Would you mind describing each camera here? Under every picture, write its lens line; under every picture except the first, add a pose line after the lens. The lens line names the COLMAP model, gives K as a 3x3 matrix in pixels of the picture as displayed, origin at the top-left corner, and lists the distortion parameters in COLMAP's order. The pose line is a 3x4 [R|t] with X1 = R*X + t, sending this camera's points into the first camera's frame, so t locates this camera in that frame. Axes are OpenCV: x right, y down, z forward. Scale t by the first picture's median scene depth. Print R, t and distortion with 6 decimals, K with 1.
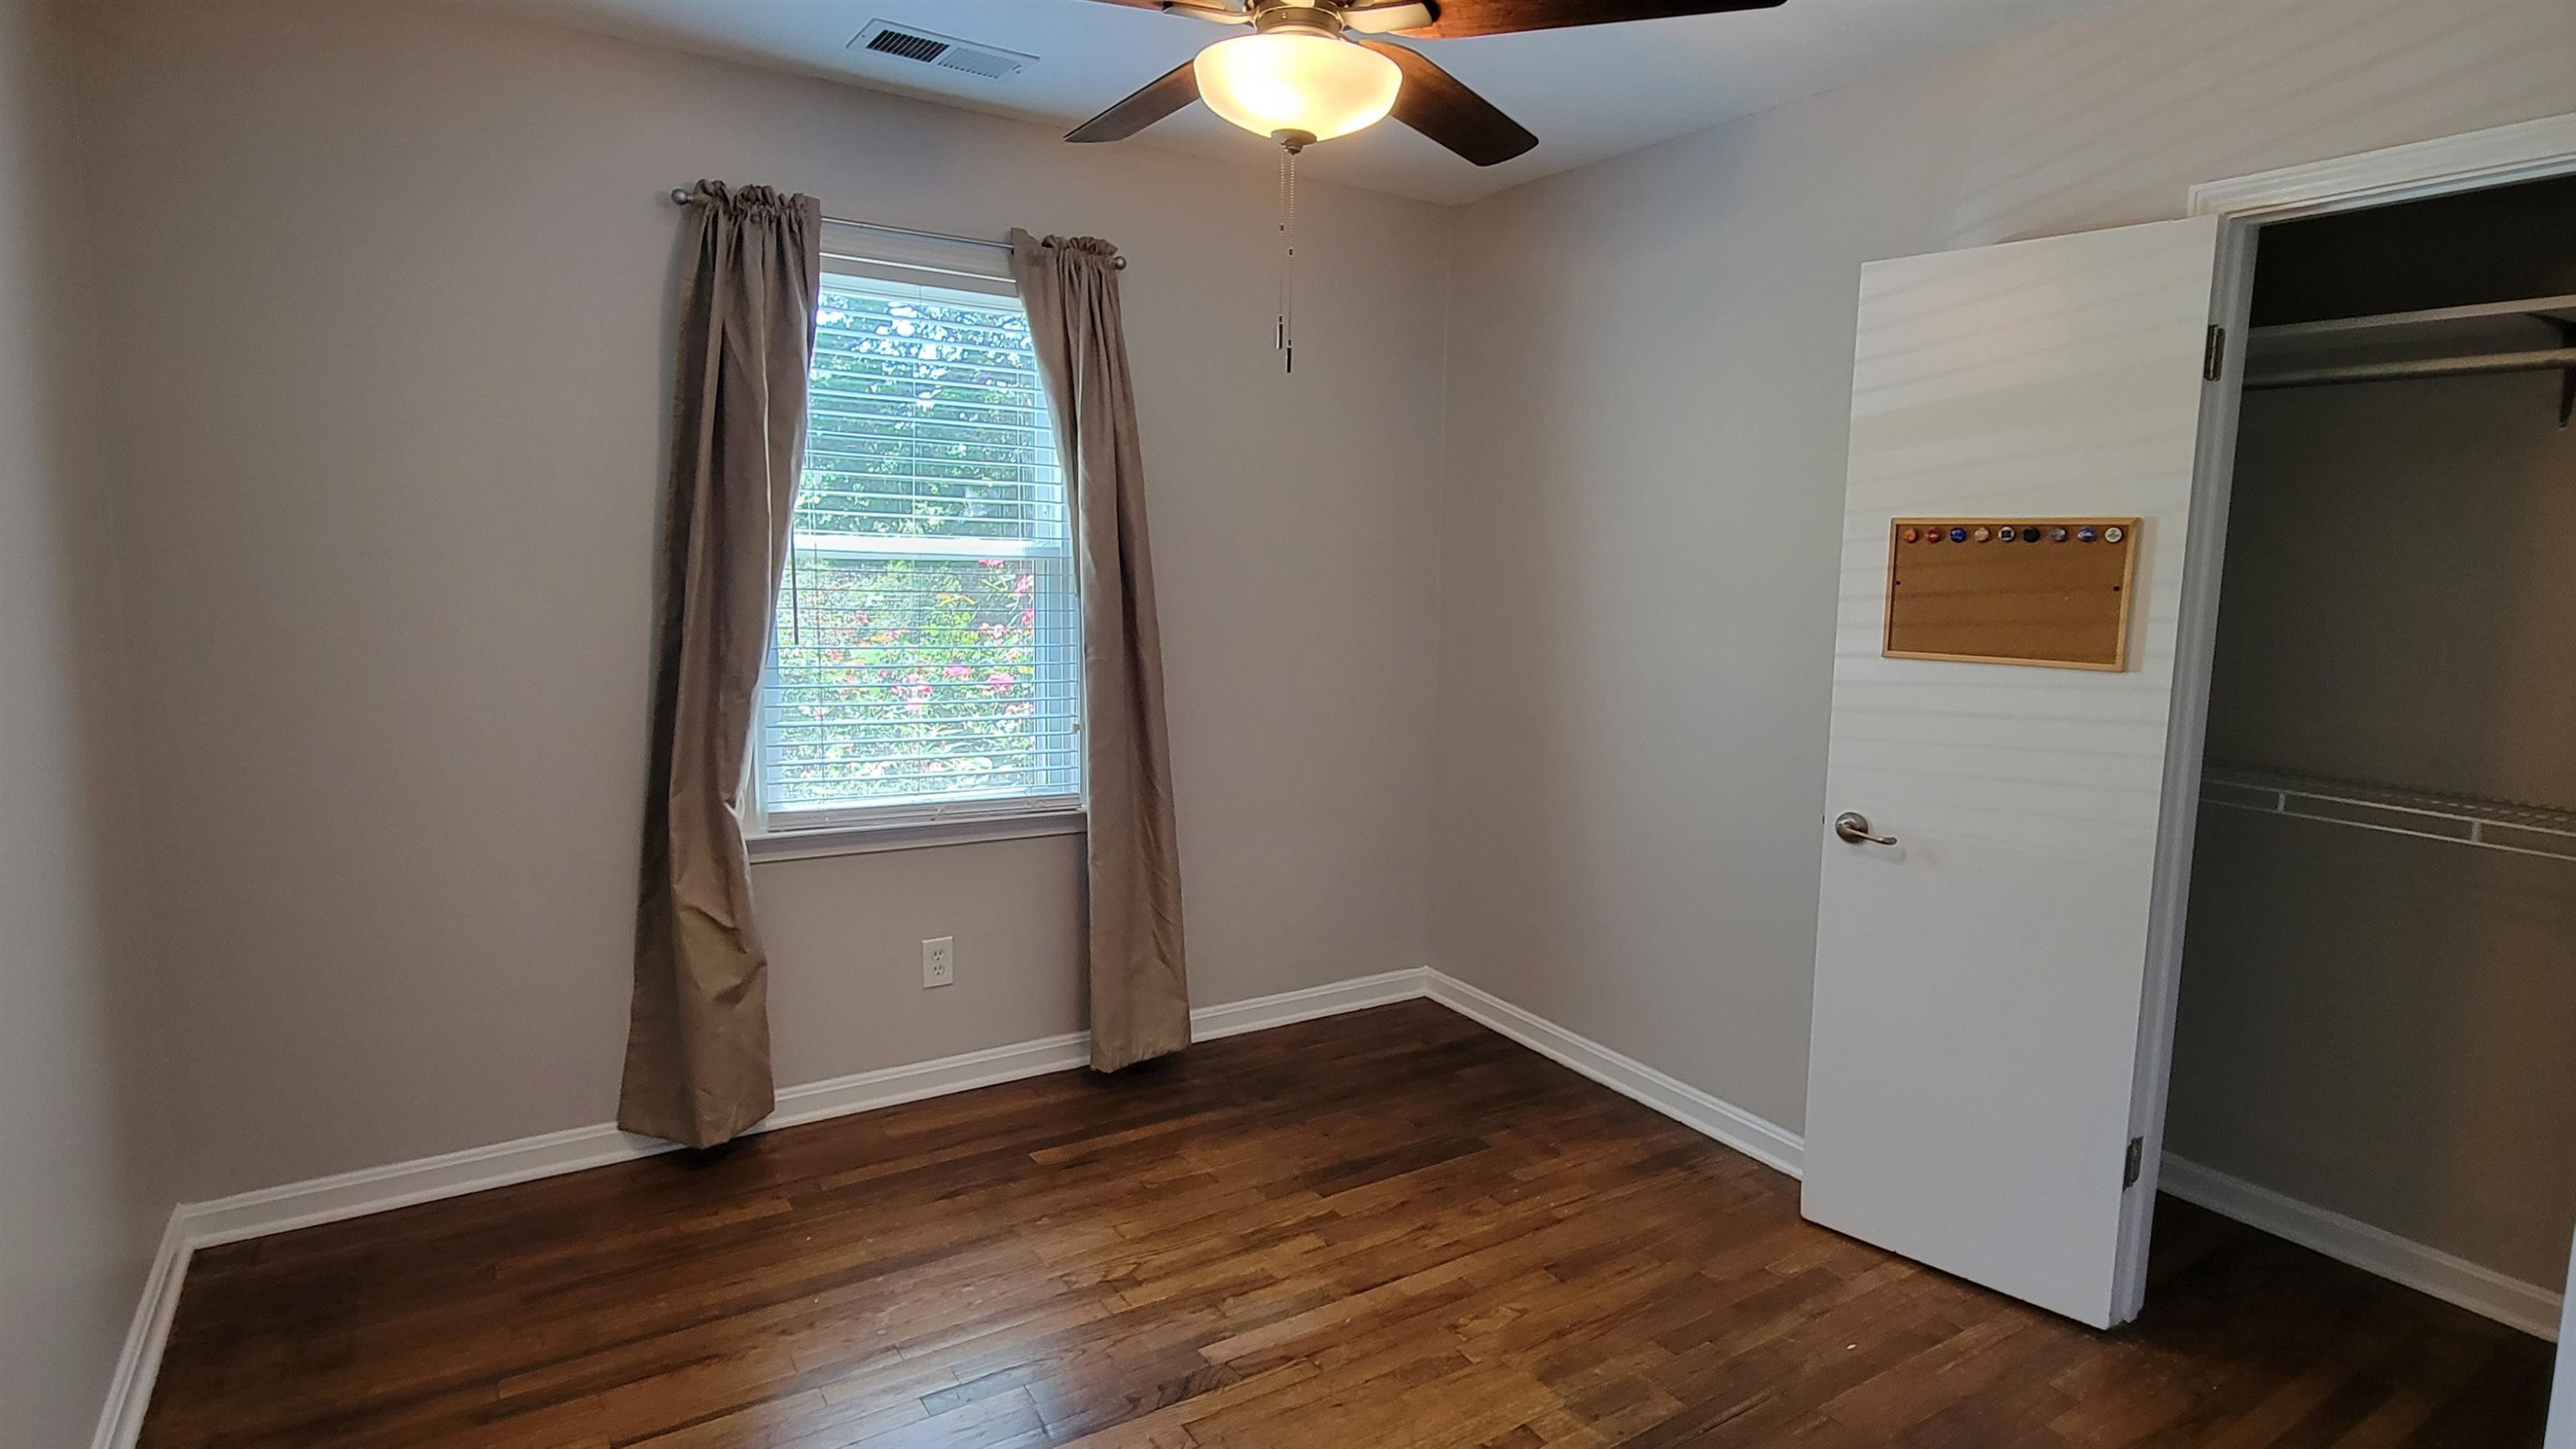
lens RADIAL K [[1418.8, 0, 1294.9], [0, 1418.8, 729.9], [0, 0, 1]] dist [0.003315, -0.003877]
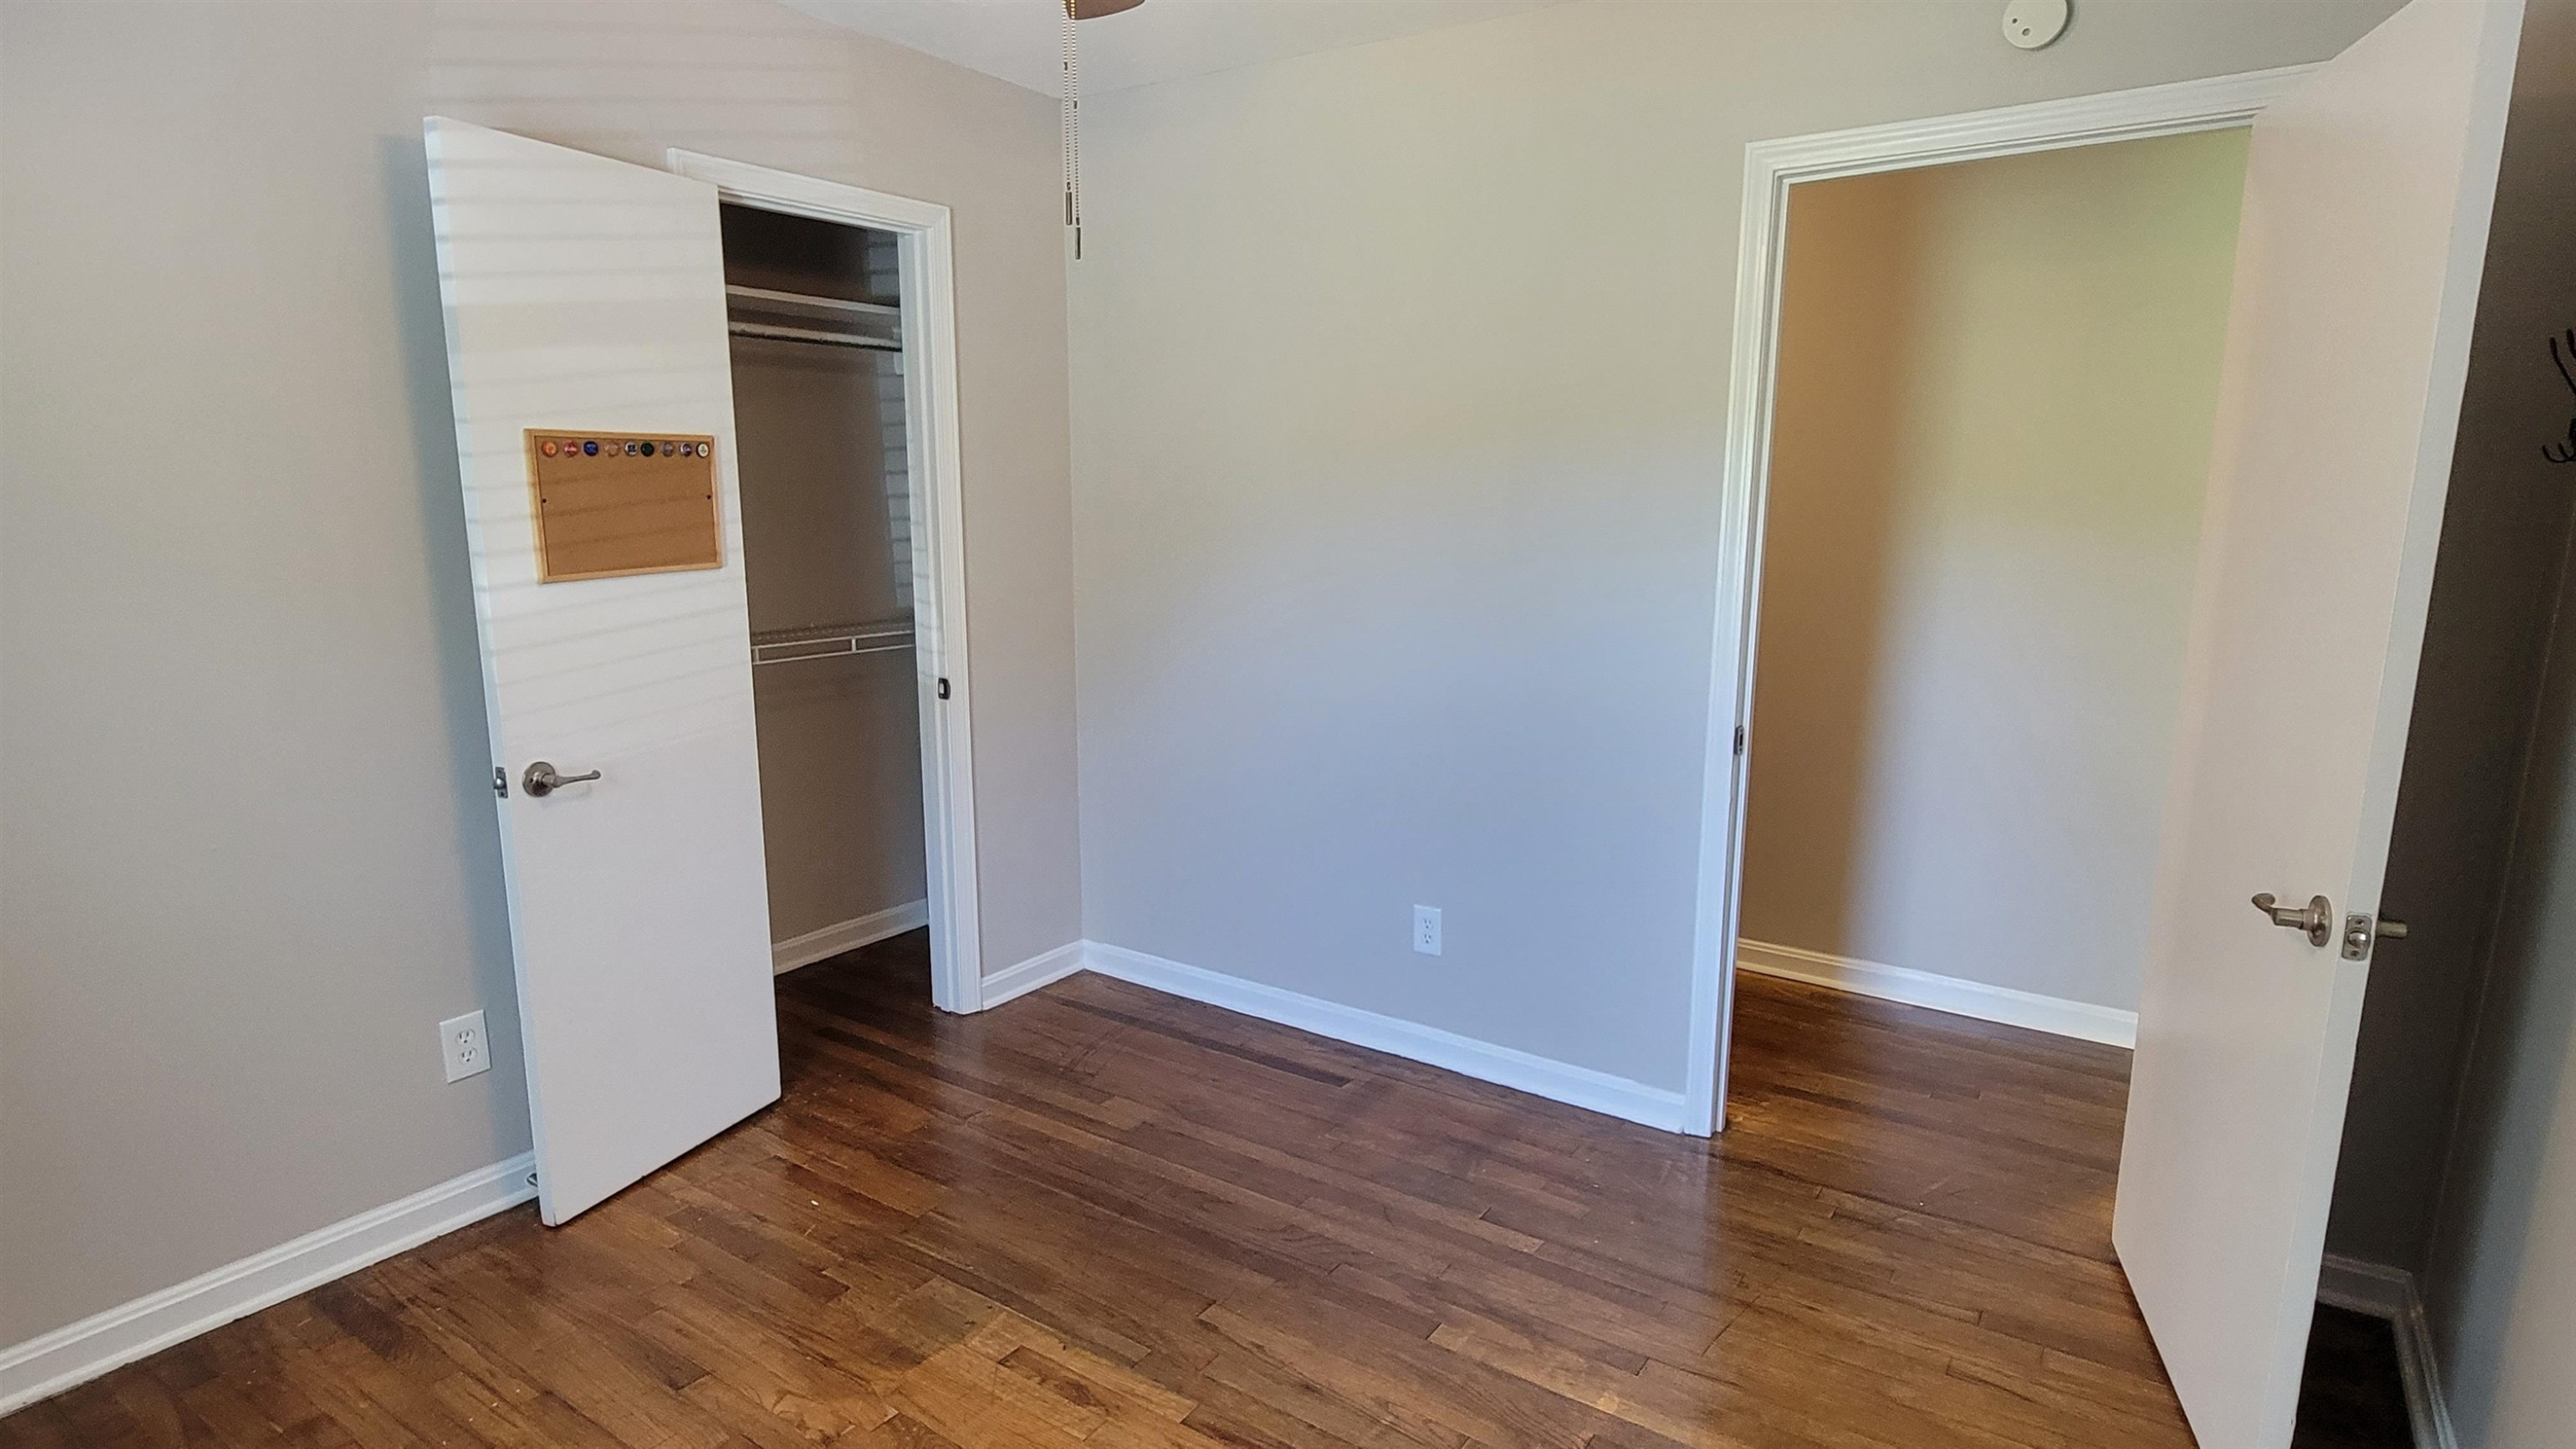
lens RADIAL K [[1418.8, 0, 1294.9], [0, 1418.8, 729.9], [0, 0, 1]] dist [0.003315, -0.003877]
pose [[-0.430514, -0.182223, 0.883998, -0.632013], [0.103358, 0.963012, 0.248847, -0.141755], [-0.896646, 0.198501, -0.395756, 0.977965]]
